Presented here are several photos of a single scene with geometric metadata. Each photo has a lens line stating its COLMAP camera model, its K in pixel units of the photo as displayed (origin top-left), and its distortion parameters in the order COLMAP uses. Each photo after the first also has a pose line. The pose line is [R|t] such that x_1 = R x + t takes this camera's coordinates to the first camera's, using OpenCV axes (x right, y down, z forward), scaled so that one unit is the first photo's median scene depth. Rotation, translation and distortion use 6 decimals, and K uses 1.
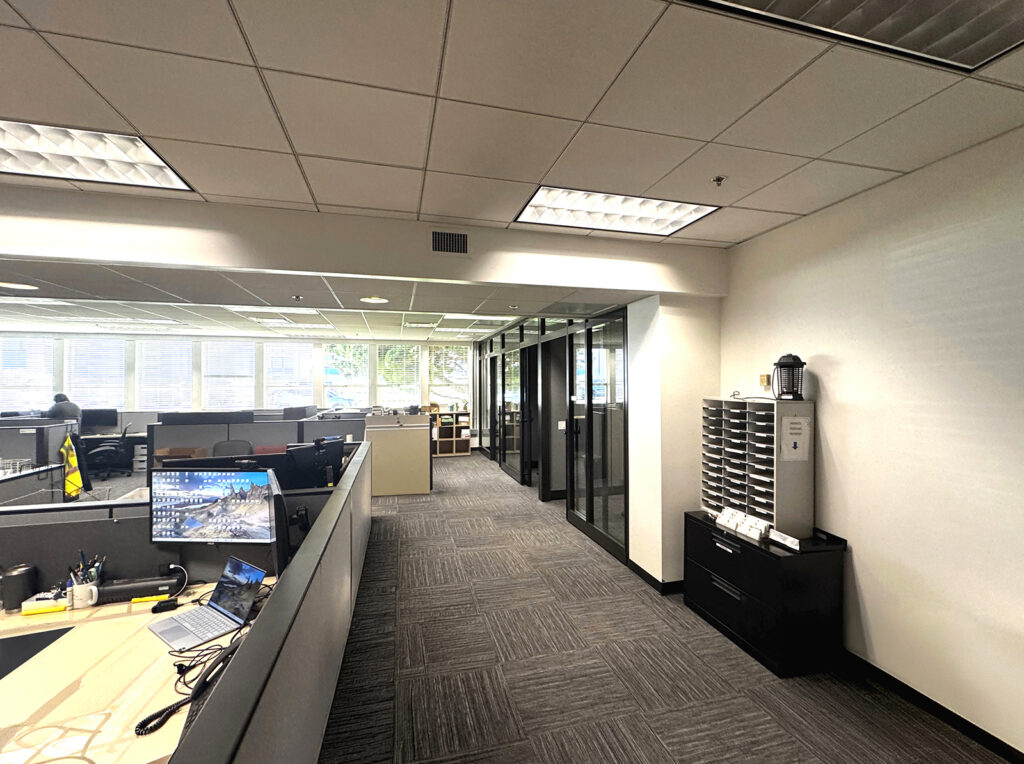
lens RADIAL K [[440.5, 0, 512.0], [0, 440.5, 382.0], [0, 0, 1]] dist [0.000138, 0.000005]
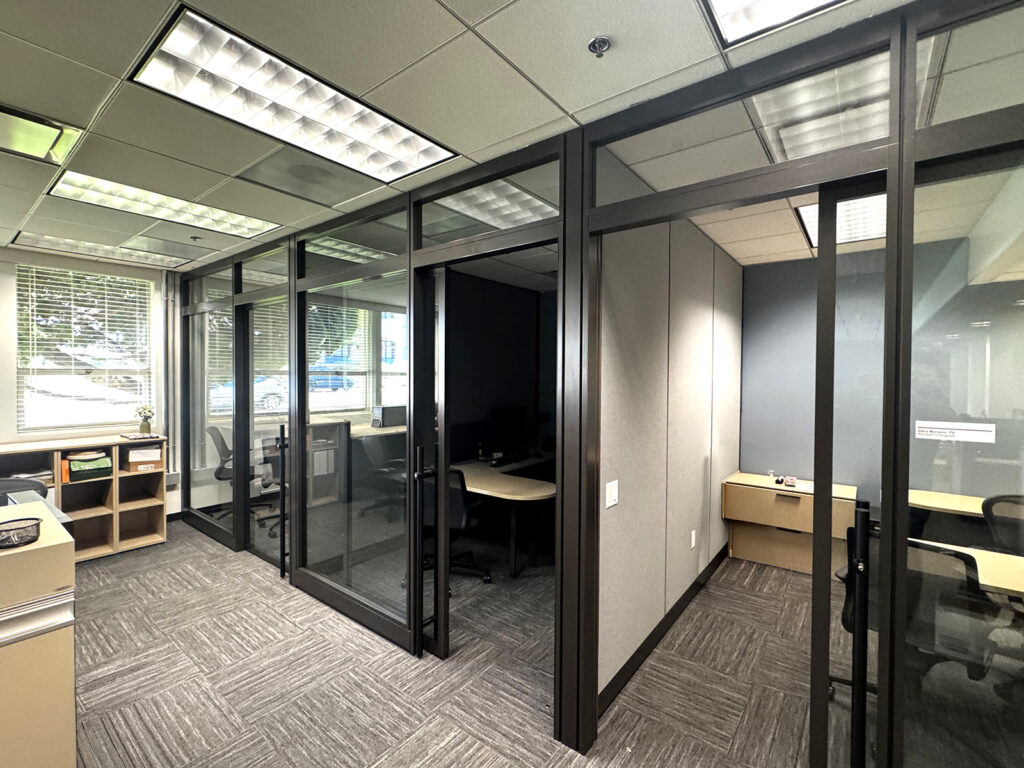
lens RADIAL K [[455.1, 0, 512.0], [0, 455.1, 384.0], [0, 0, 1]] dist [-0.002447, -0.000372]
pose [[0.796681, -0.005619, 0.604374, -0.094137], [-0.010570, 0.999674, 0.023228, 0.004944], [-0.604307, -0.024894, 0.796362, 0.471327]]
